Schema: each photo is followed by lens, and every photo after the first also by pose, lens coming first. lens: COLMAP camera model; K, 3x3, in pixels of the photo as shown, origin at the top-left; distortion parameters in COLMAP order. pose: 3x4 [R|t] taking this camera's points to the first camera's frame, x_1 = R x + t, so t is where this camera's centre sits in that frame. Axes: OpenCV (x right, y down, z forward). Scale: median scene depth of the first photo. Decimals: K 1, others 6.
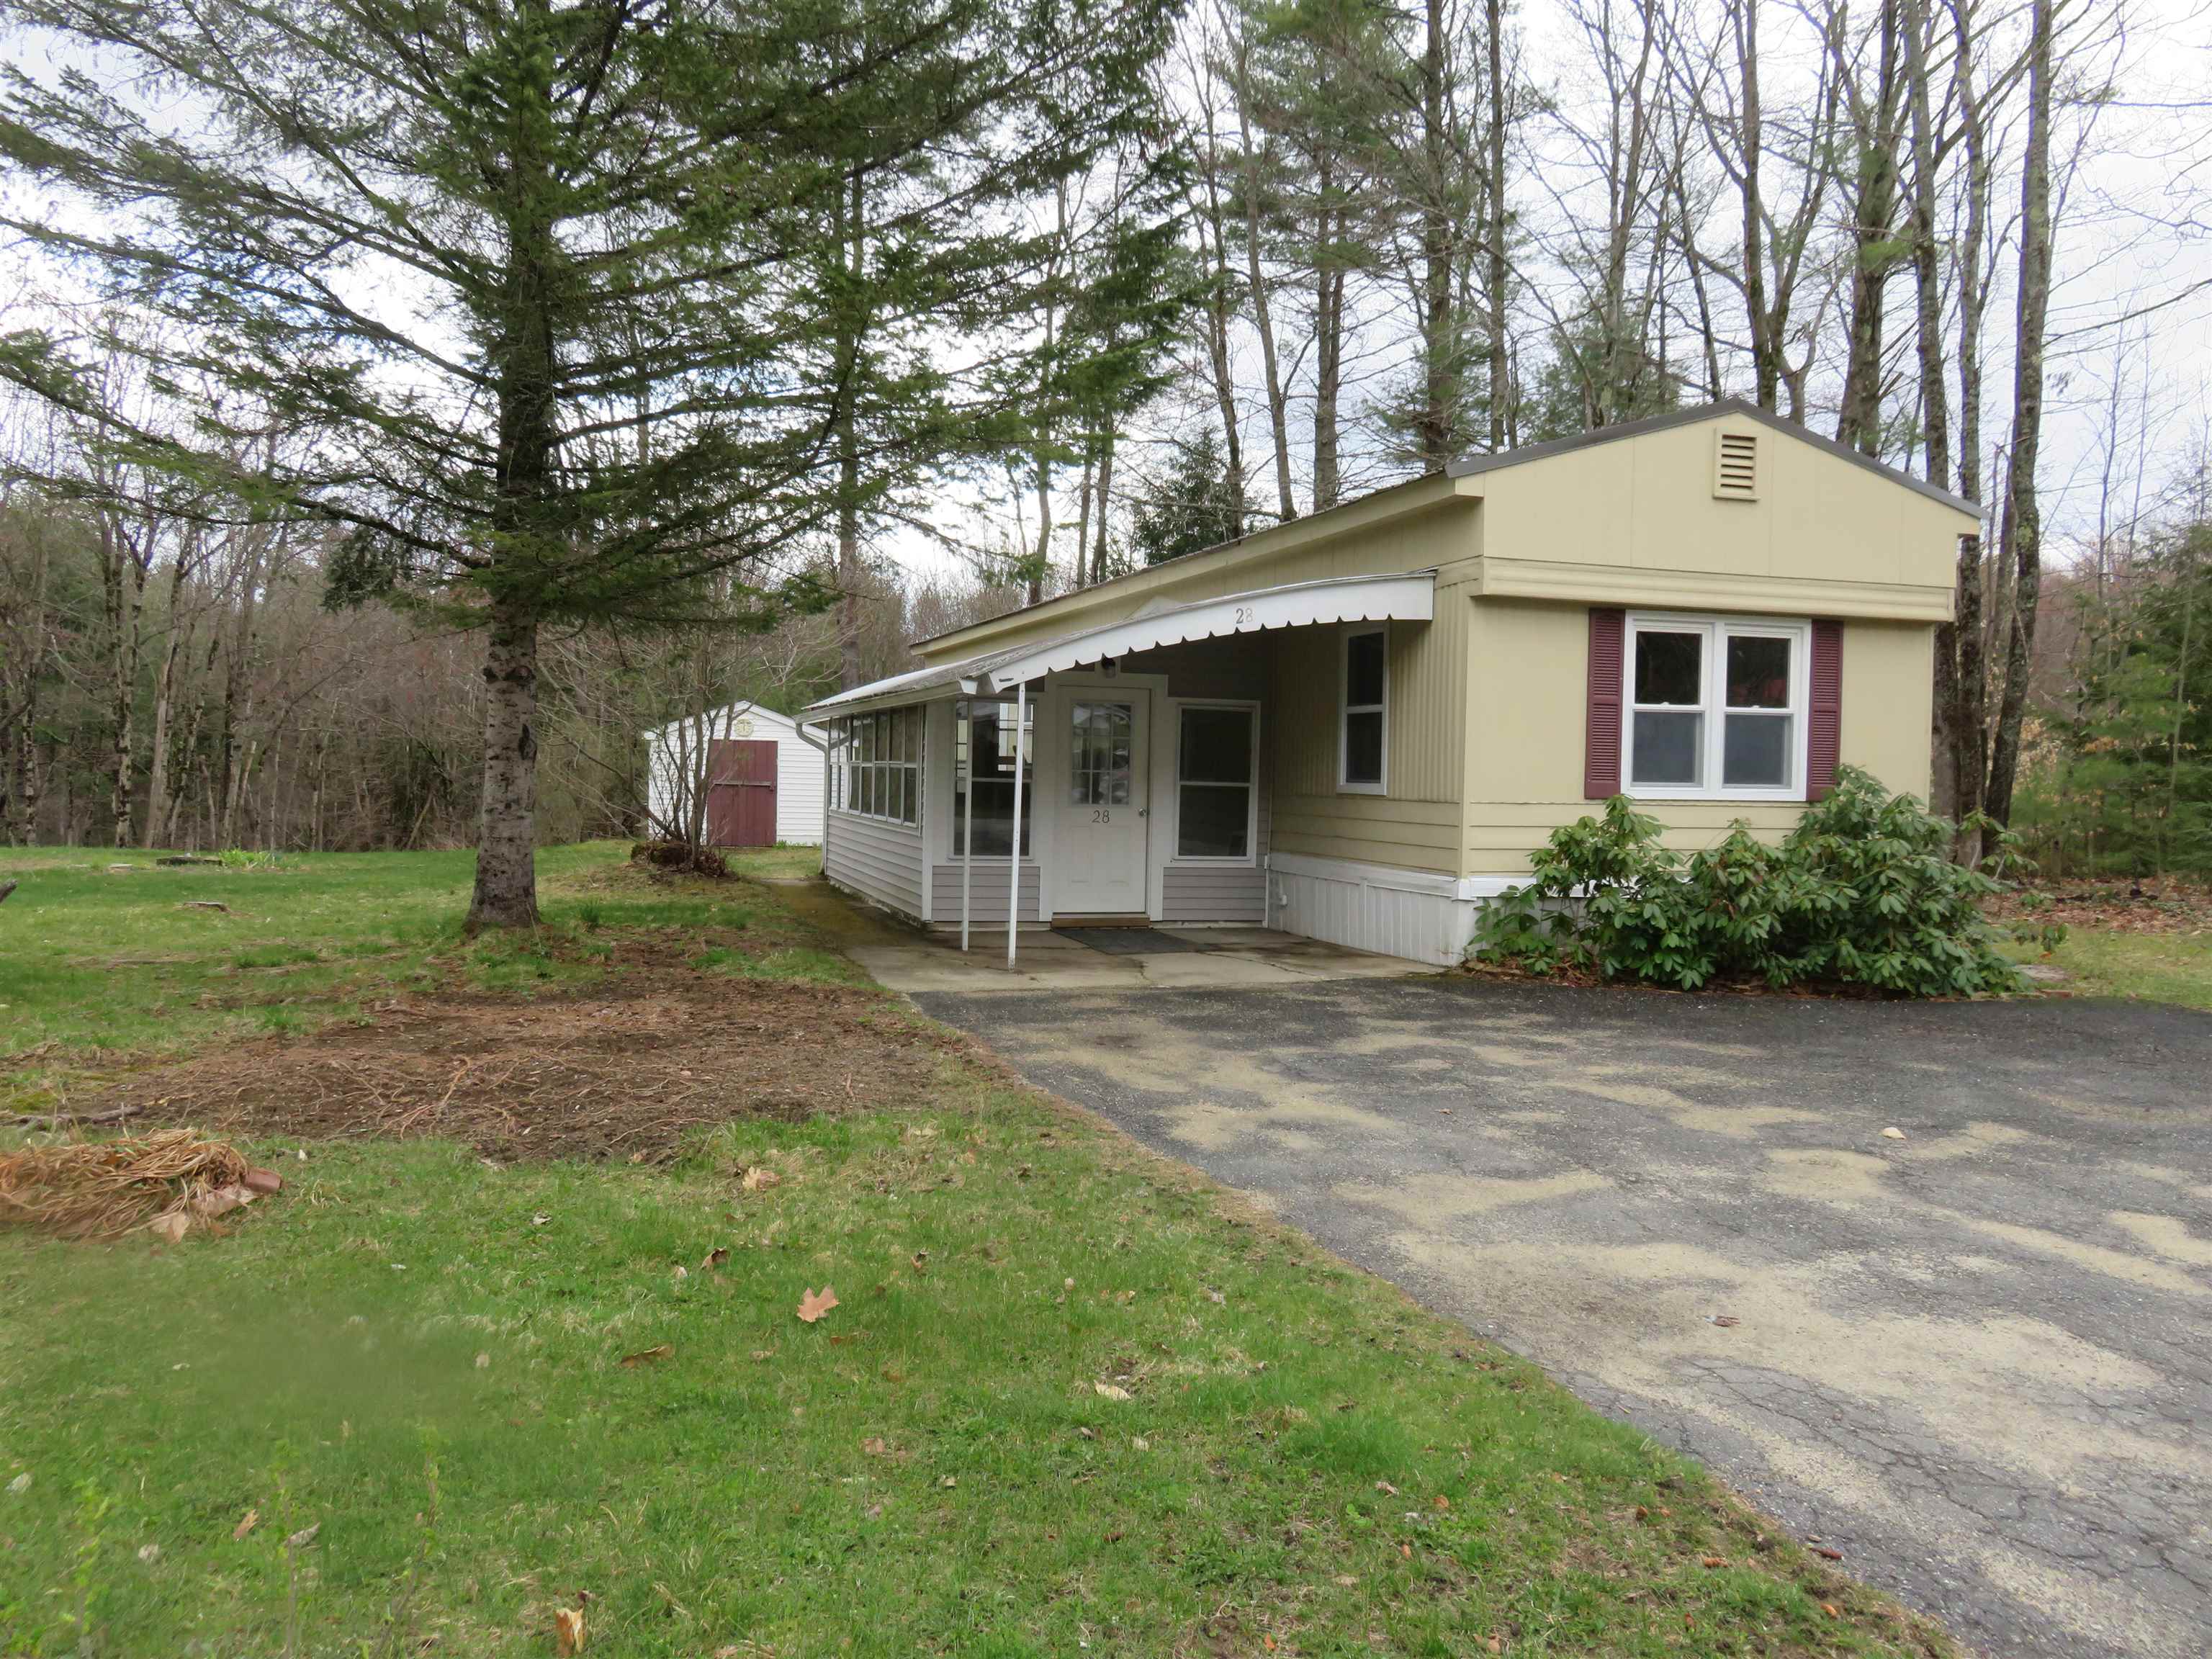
lens RADIAL K [[1637.3, 0, 1112.6], [0, 1637.3, 824.0], [0, 0, 1]] dist [0.005120, -0.013751]
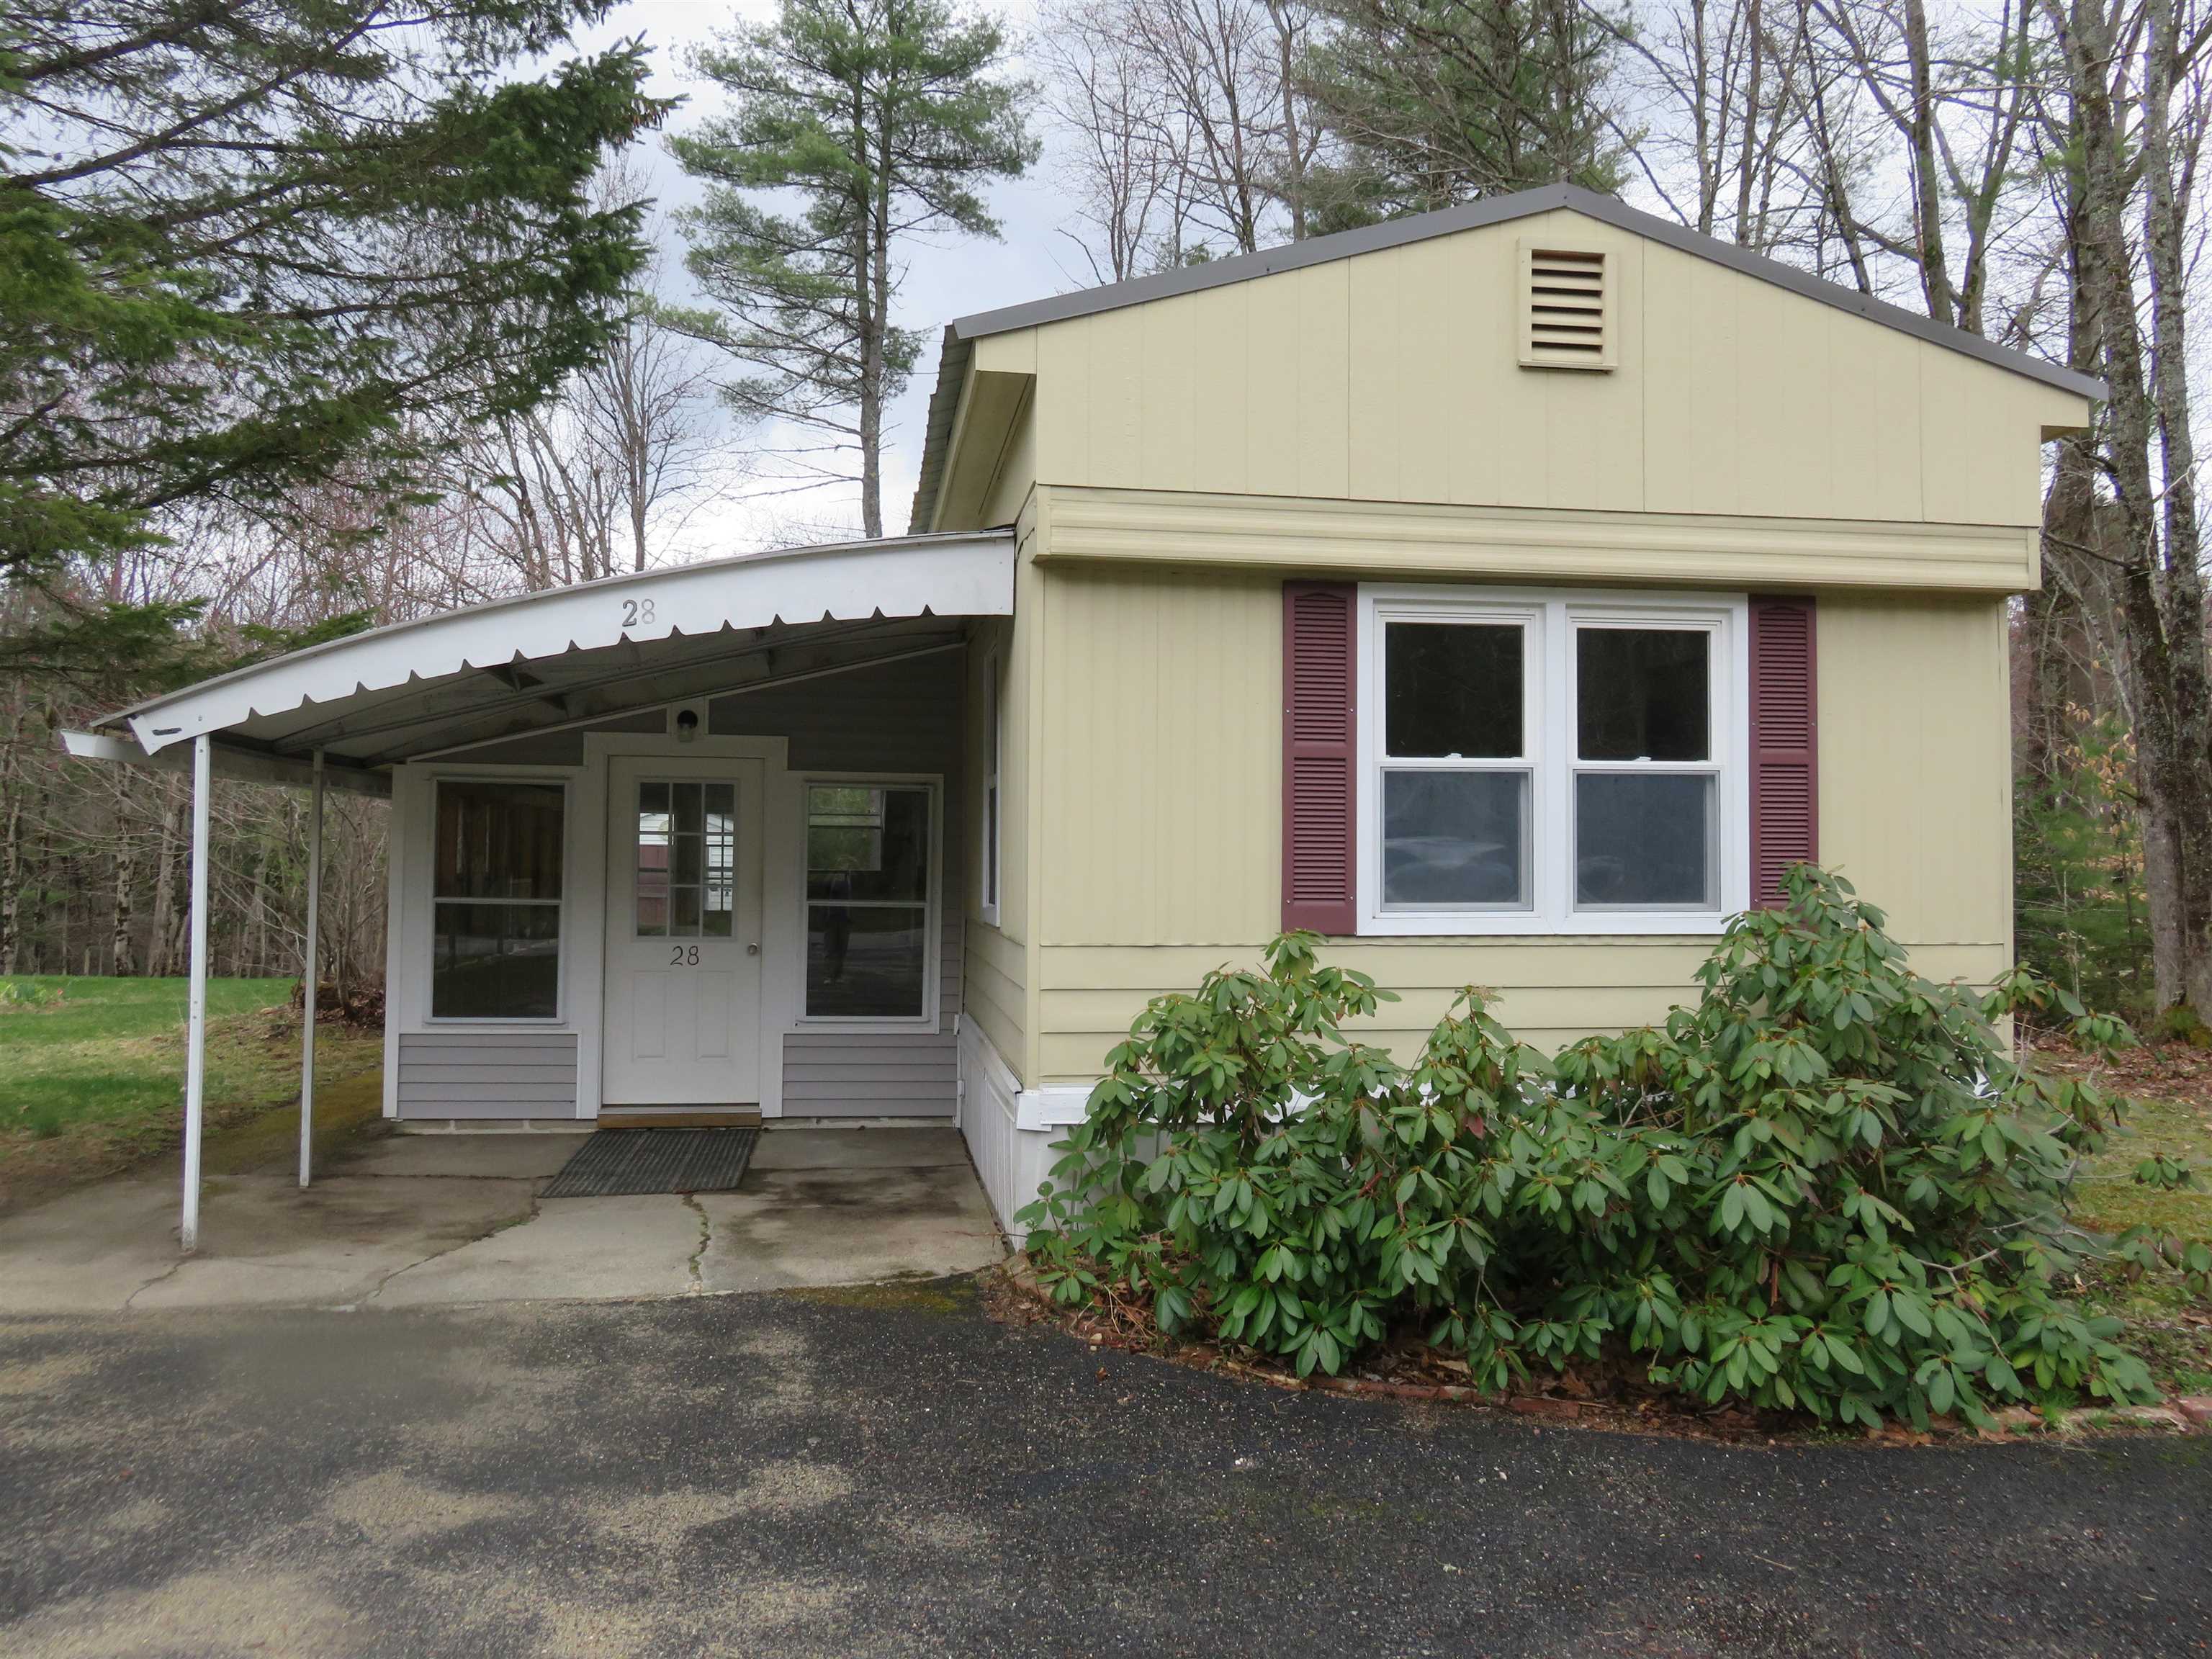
lens RADIAL K [[1637.3, 0, 1097.6], [0, 1637.3, 831.5], [0, 0, 1]] dist [0.005120, -0.013751]
pose [[0.987065, -0.014435, -0.159668, 0.309508], [0.005109, 0.998265, -0.058666, -0.017902], [0.160238, 0.057091, 0.985426, 0.456836]]
